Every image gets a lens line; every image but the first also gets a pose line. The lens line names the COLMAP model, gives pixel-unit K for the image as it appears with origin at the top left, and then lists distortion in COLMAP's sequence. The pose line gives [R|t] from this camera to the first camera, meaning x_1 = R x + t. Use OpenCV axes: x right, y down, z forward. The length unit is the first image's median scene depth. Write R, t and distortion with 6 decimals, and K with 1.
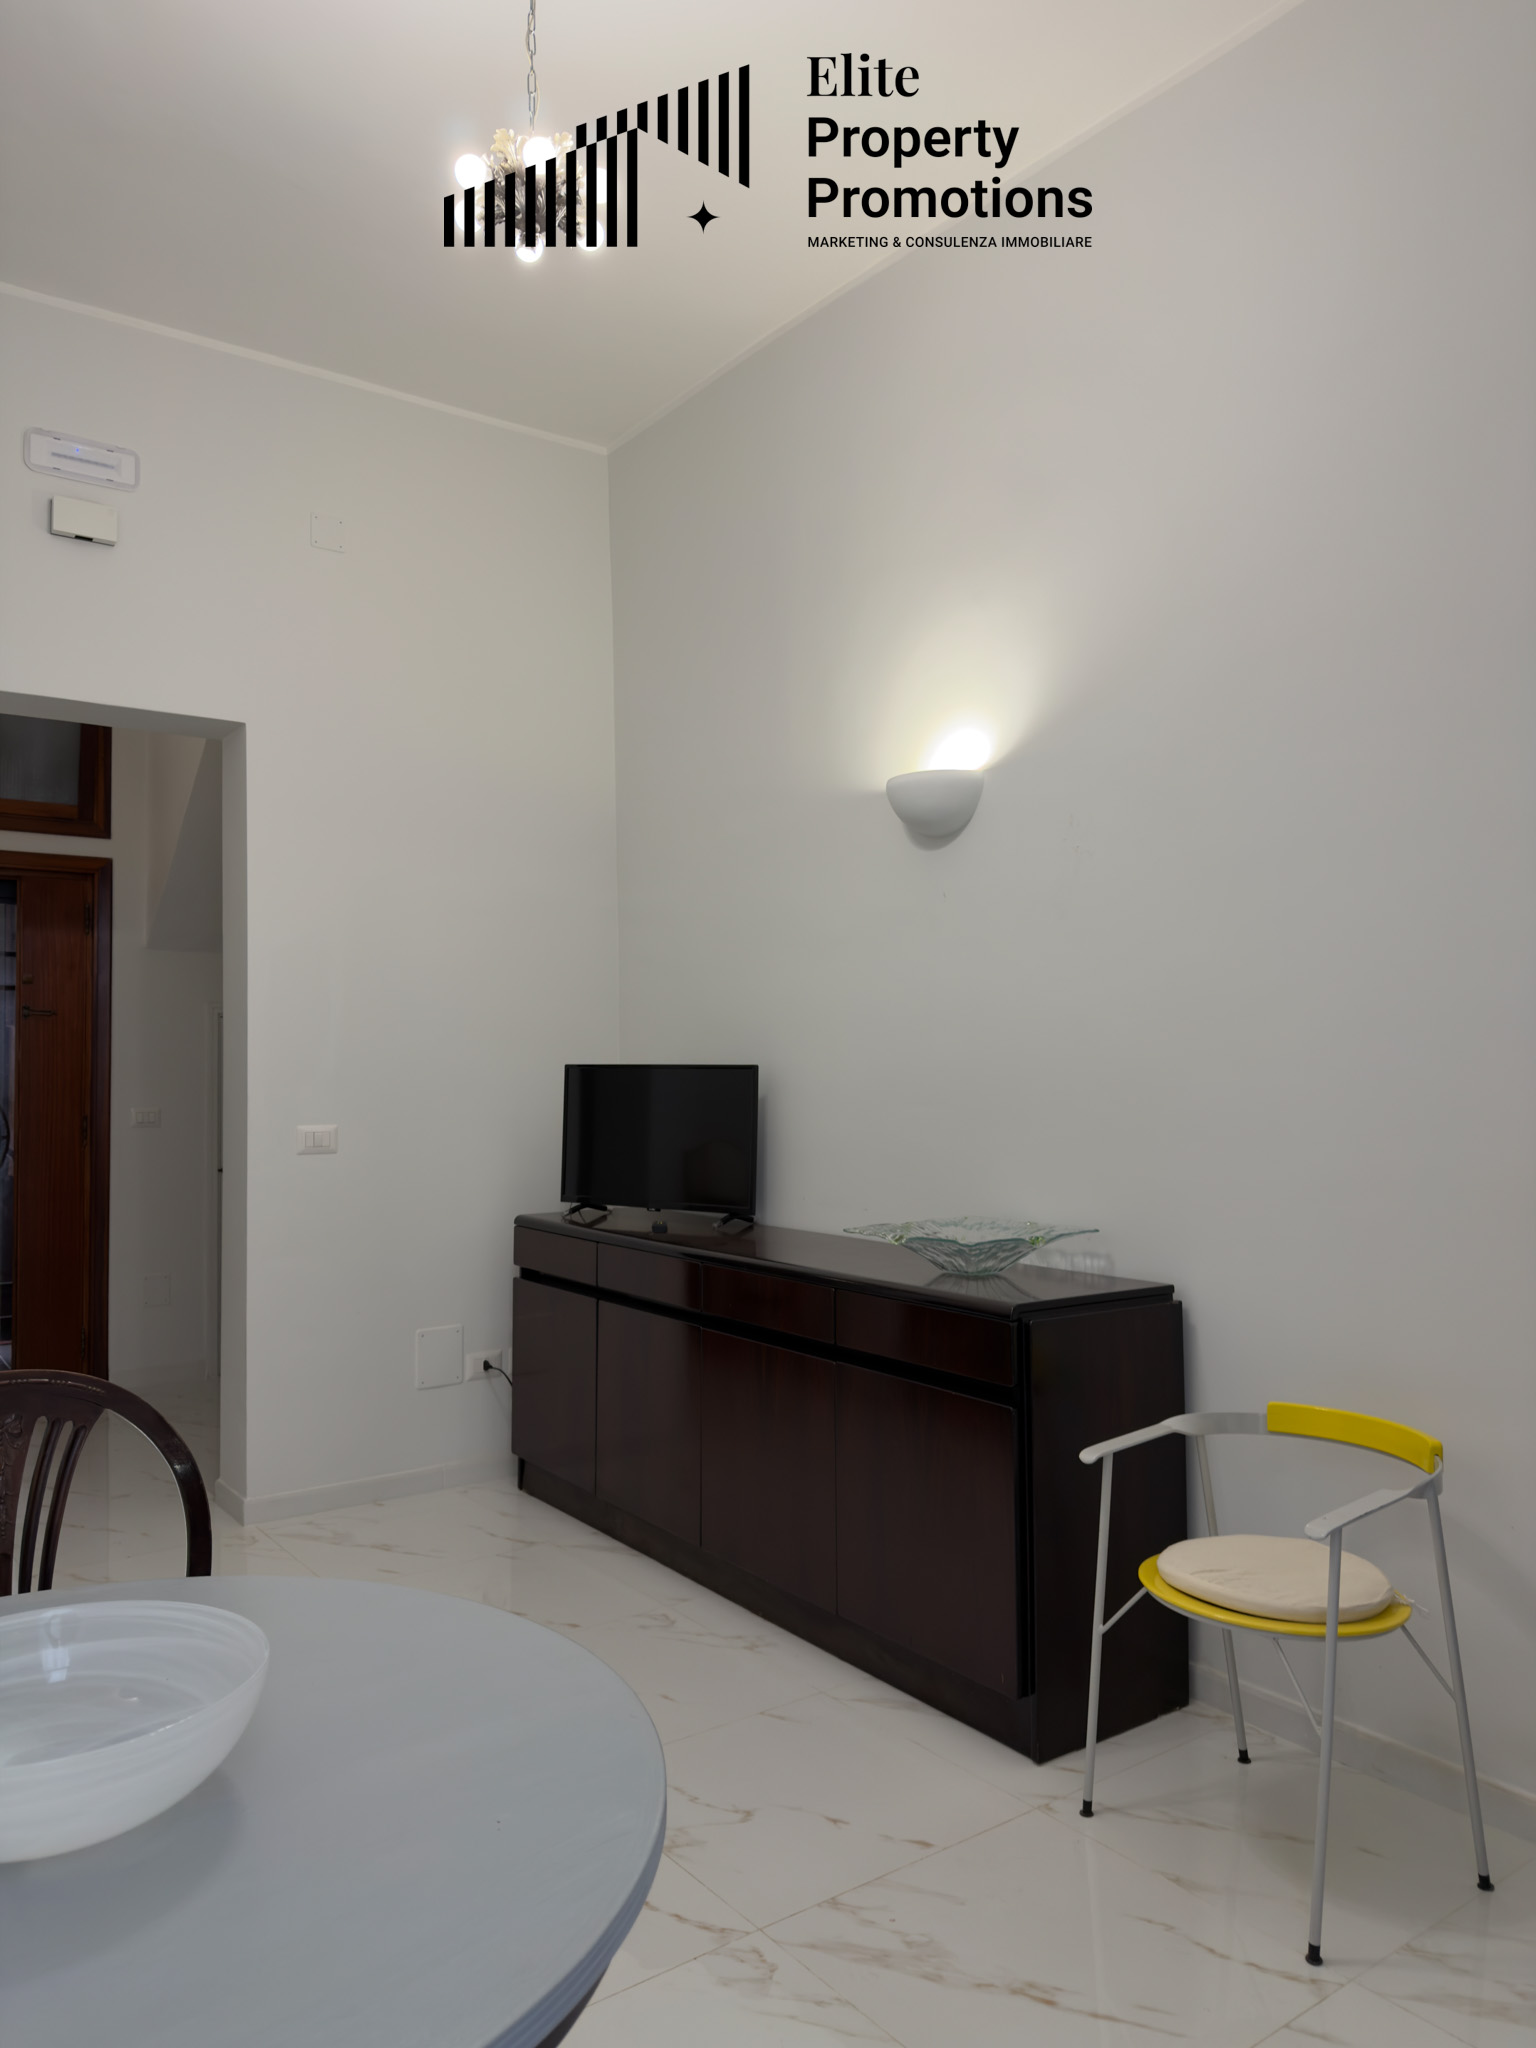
lens RADIAL K [[1424.8, 0, 769.1], [0, 1424.8, 1030.8], [0, 0, 1]] dist [0.028358, -0.023341]
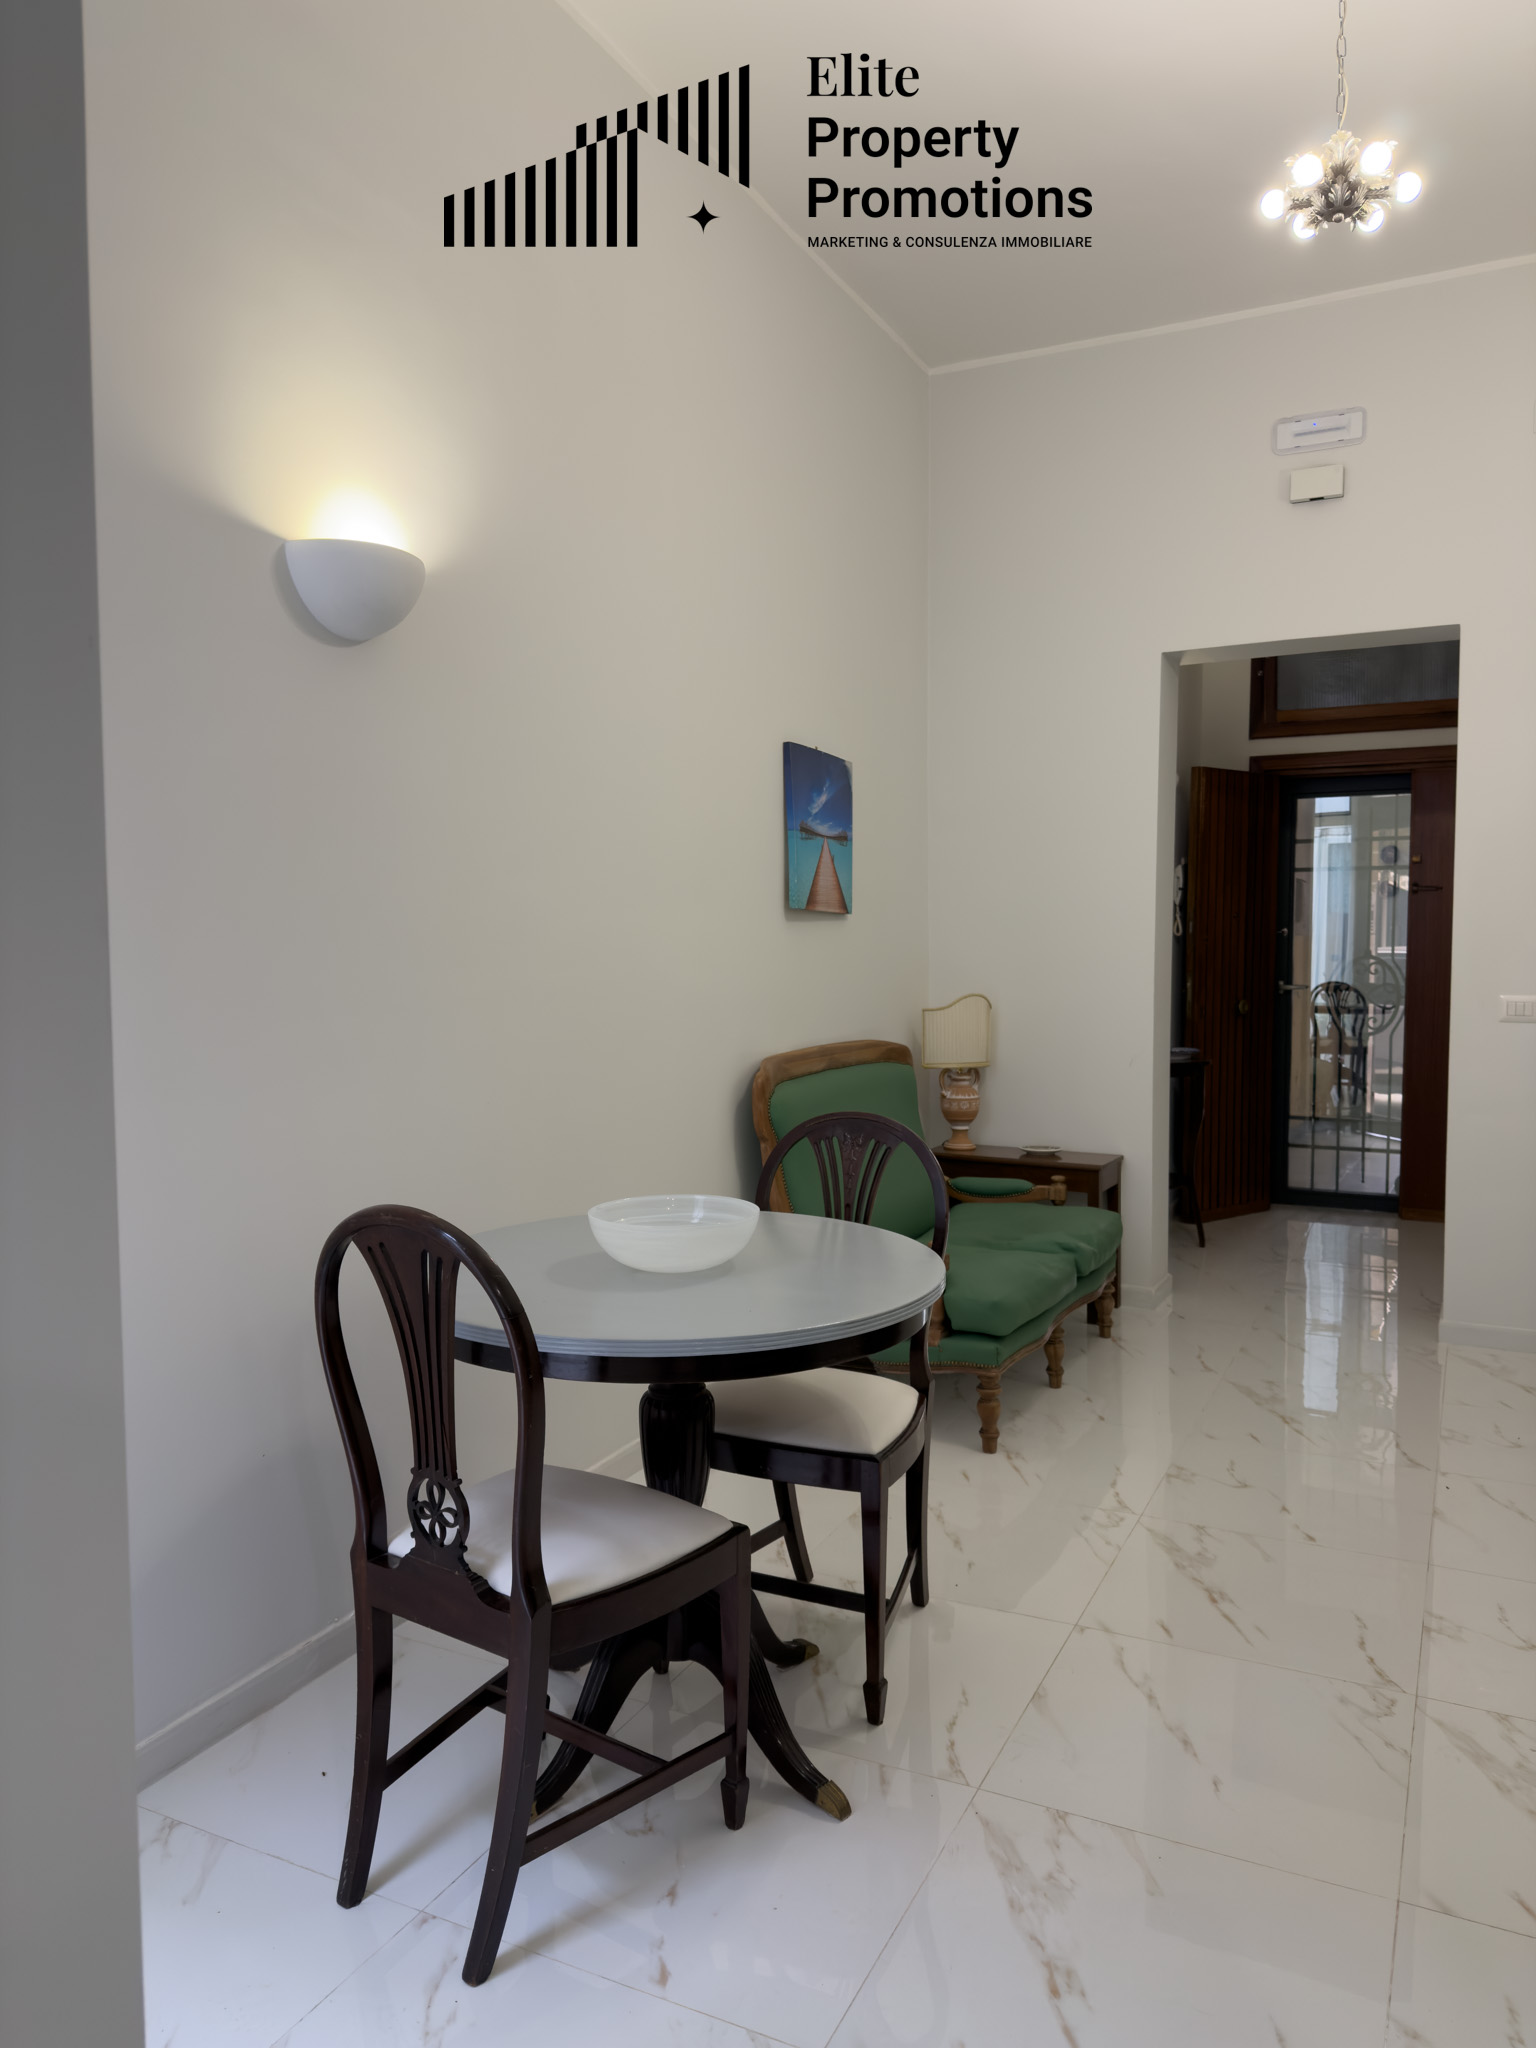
lens RADIAL K [[1424.8, 0, 754.1], [0, 1424.8, 1020.9], [0, 0, 1]] dist [0.028358, -0.023341]
pose [[0.492083, 0.052394, -0.868970, 0.348998], [0.018645, 0.997324, 0.070691, -0.001010], [0.870349, -0.050988, 0.489789, -0.019191]]
